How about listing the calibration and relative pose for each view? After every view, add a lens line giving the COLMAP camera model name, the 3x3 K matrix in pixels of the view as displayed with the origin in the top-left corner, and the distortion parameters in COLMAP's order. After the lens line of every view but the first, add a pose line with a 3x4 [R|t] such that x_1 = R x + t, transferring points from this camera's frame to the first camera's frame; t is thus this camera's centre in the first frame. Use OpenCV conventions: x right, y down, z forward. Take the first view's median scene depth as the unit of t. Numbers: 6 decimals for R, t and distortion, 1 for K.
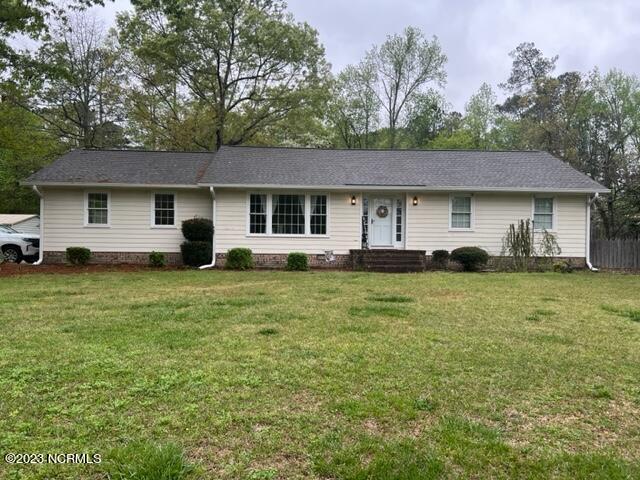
lens RADIAL K [[483.6, 0, 319.7], [0, 483.6, 239.6], [0, 0, 1]] dist [-0.002102, -0.000005]
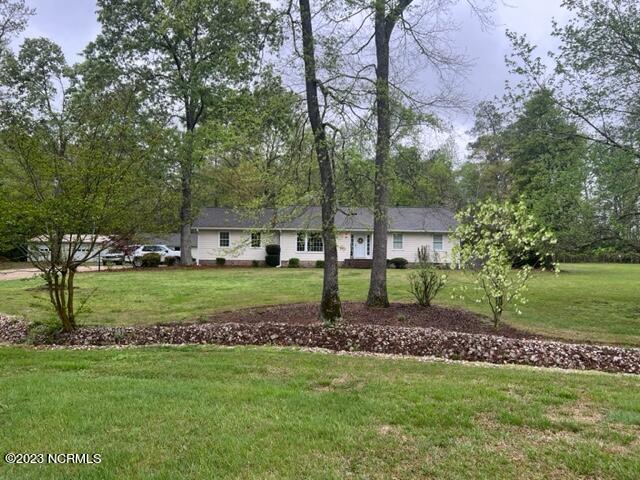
lens RADIAL K [[504.0, 0, 320.4], [0, 504.0, 241.1], [0, 0, 1]] dist [0.000359, -0.000437]
pose [[0.999965, 0.001536, -0.008265, -0.024065], [-0.001653, 0.999898, -0.014201, -0.025722], [0.008242, 0.014214, 0.999865, -1.199010]]
